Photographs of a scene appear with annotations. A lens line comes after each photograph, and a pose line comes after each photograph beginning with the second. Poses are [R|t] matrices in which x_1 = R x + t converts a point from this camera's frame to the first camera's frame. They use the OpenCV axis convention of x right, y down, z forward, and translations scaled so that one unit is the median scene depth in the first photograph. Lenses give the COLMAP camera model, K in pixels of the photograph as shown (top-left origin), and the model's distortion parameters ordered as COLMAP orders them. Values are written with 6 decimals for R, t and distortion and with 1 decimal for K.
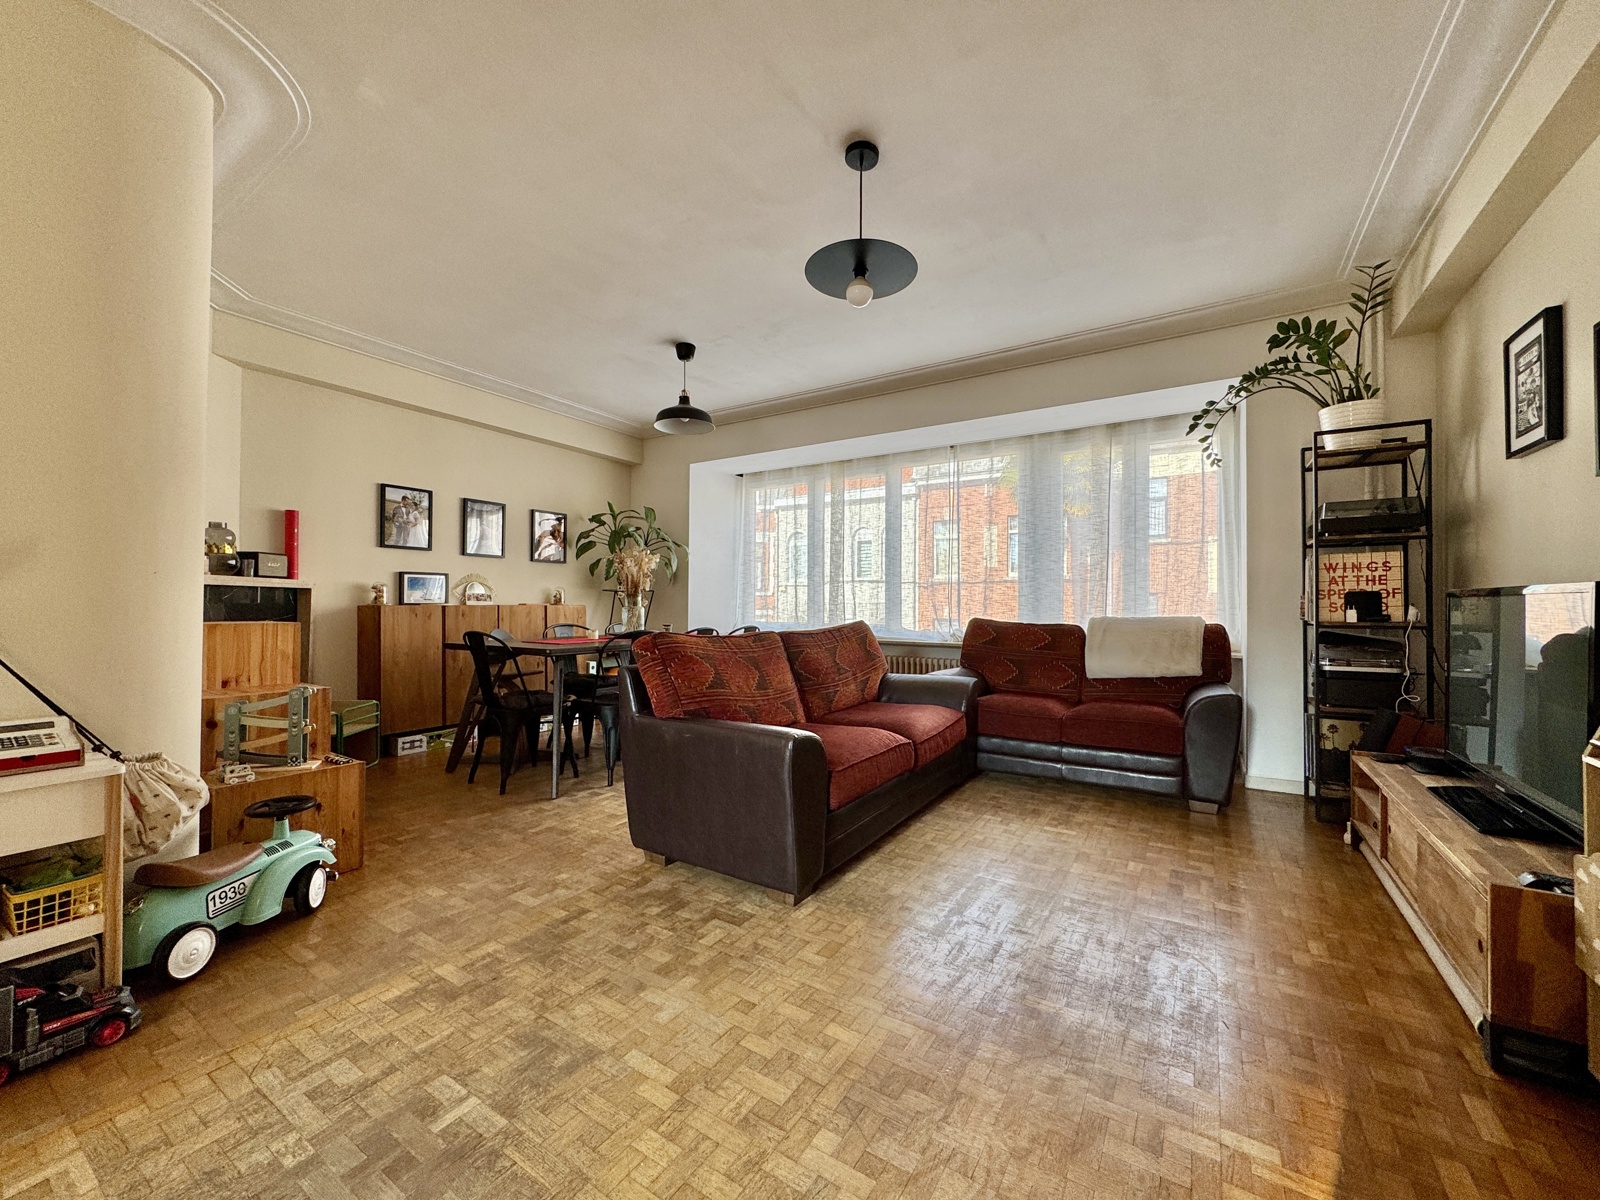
lens RADIAL K [[631.5, 0, 798.5], [0, 631.5, 600.6], [0, 0, 1]] dist [-0.001938, 0.000035]
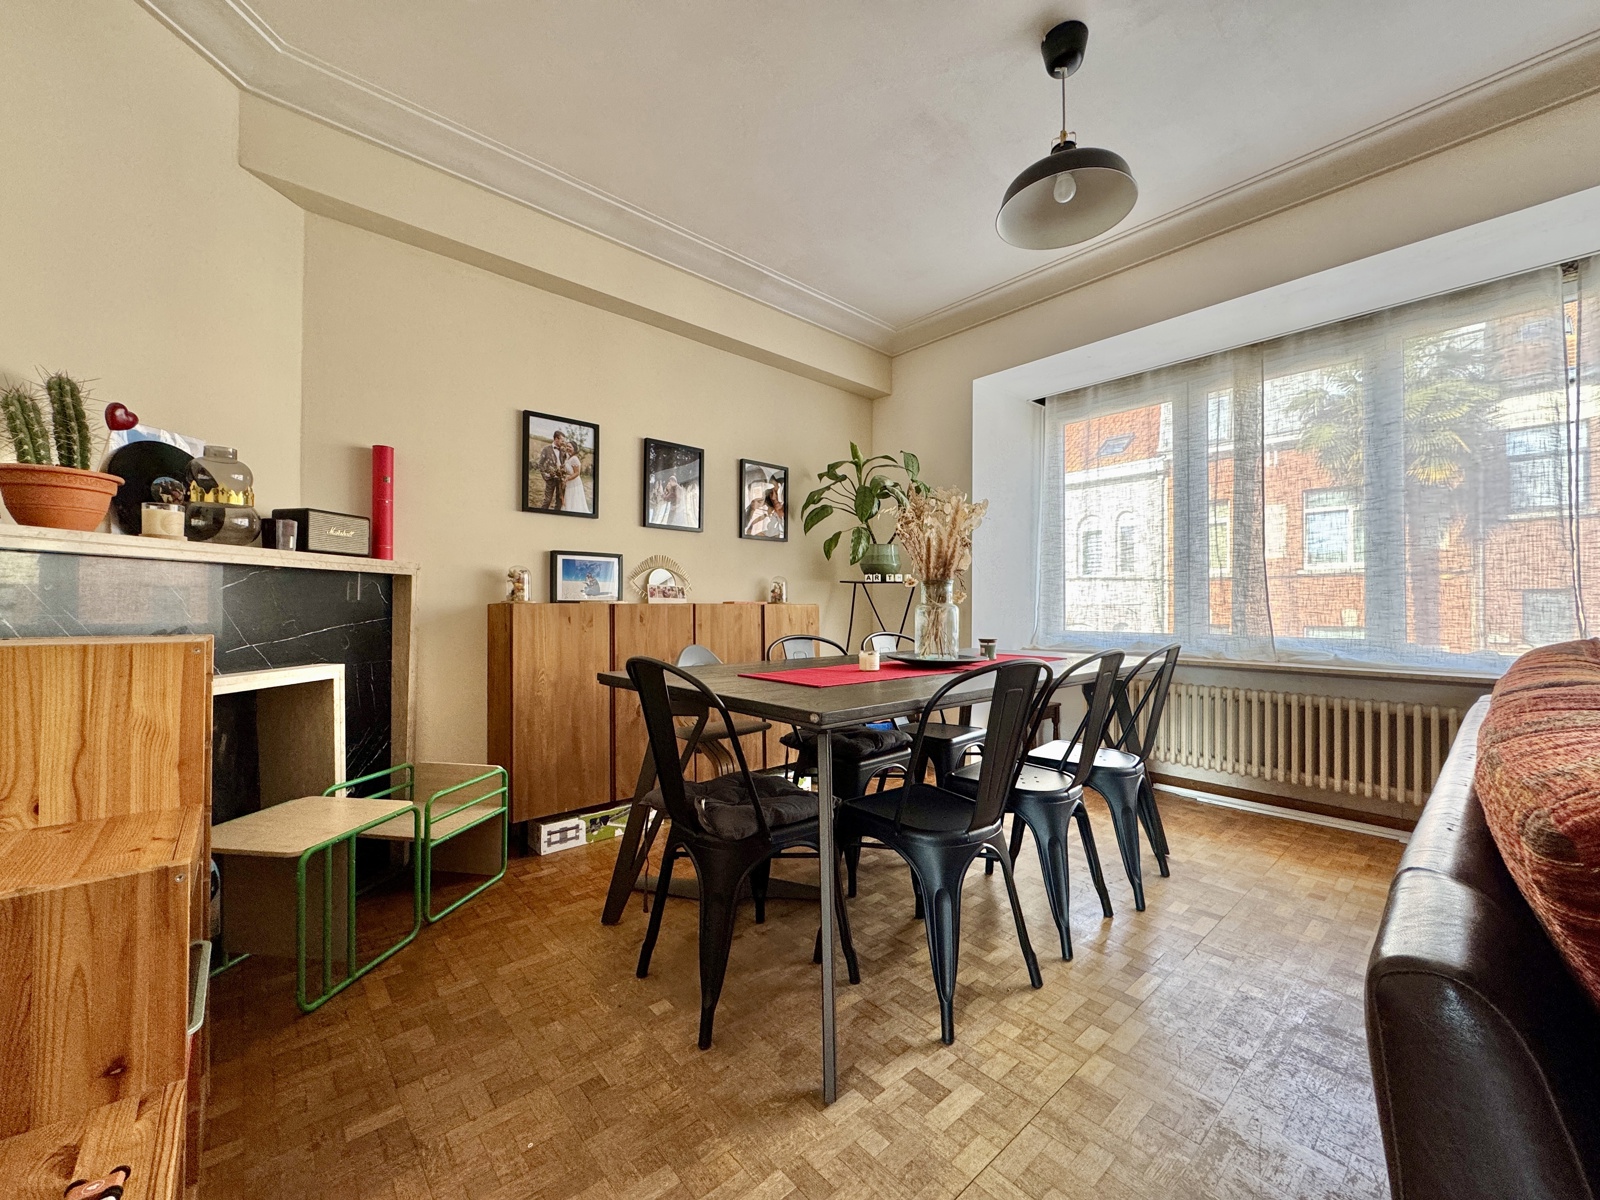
lens RADIAL K [[631.5, 0, 798.5], [0, 631.5, 600.6], [0, 0, 1]] dist [-0.001938, 0.000035]
pose [[0.961191, -0.004867, -0.275842, -0.226151], [0.003445, 0.999978, -0.005640, 0.008798], [0.275864, 0.004471, 0.961186, 0.474672]]
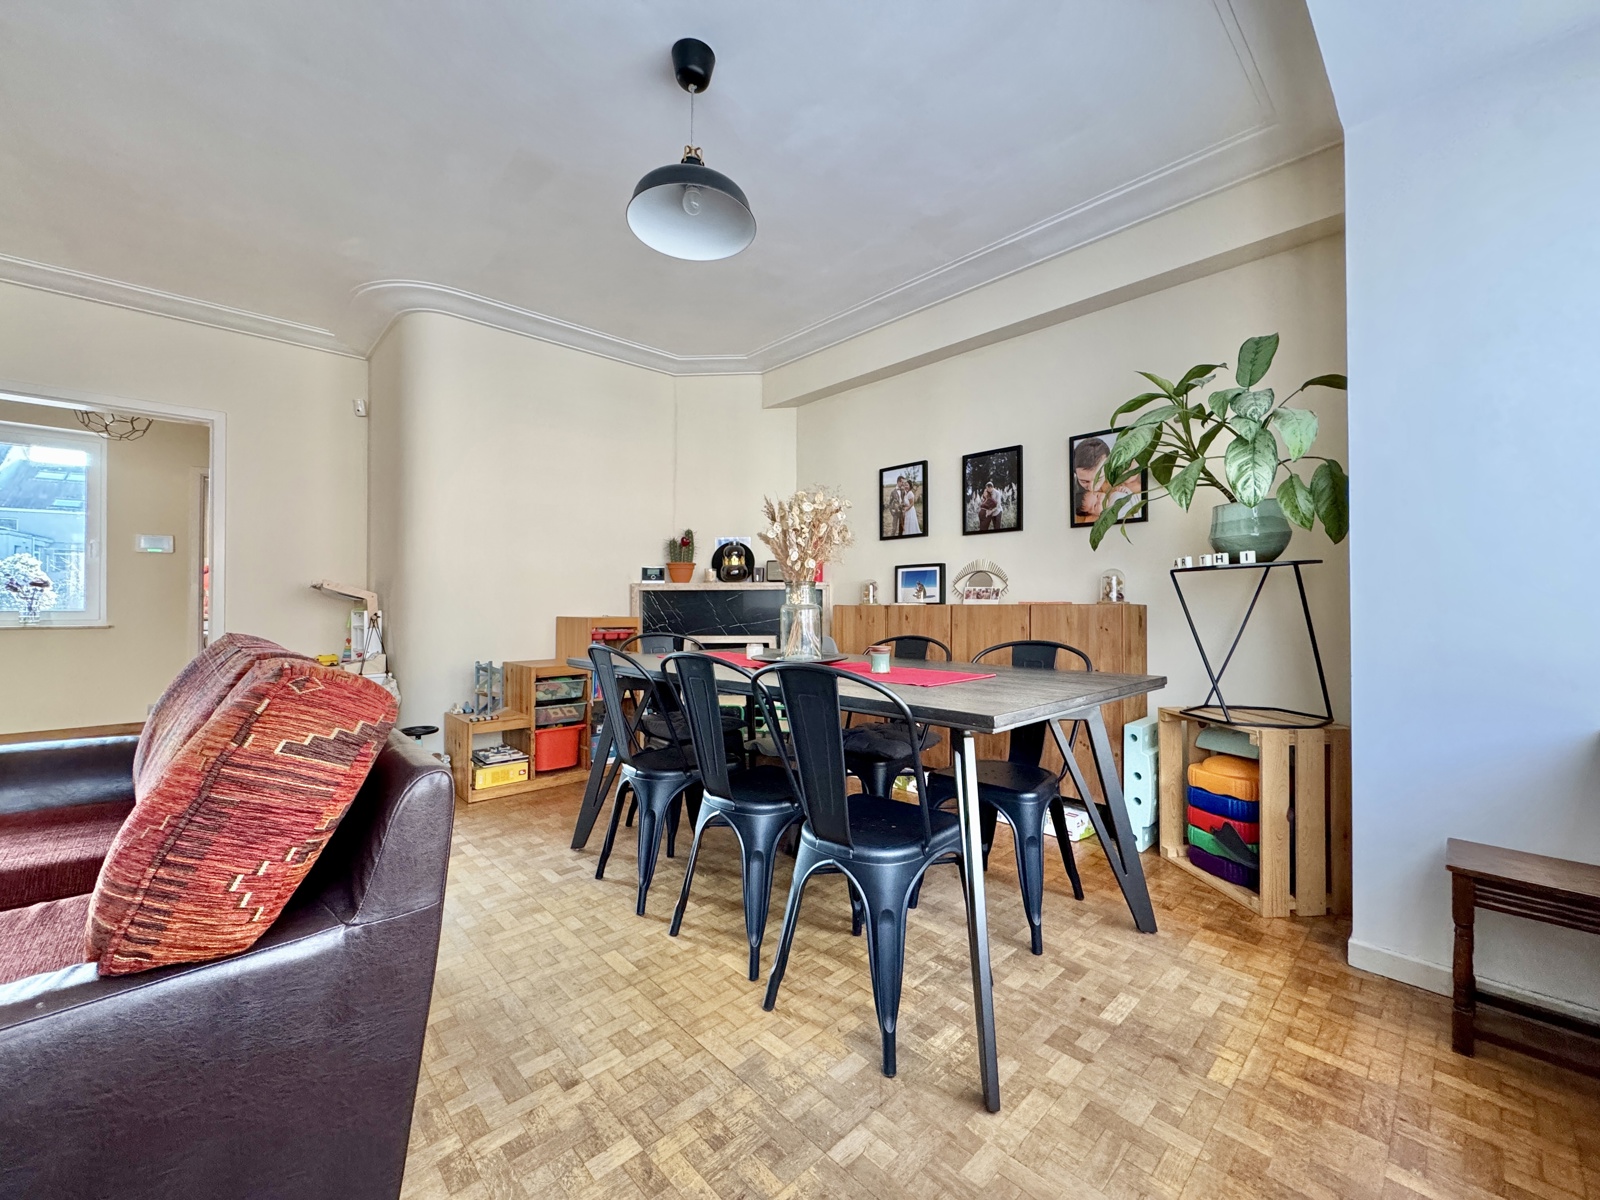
lens RADIAL K [[636.6, 0, 799.1], [0, 636.6, 598.1], [0, 0, 1]] dist [0.000359, -0.000123]
pose [[-0.241782, -0.018102, -0.970162, 0.243036], [0.005006, 0.999789, -0.019903, 0.014058], [0.970318, -0.009669, -0.241641, 1.114436]]
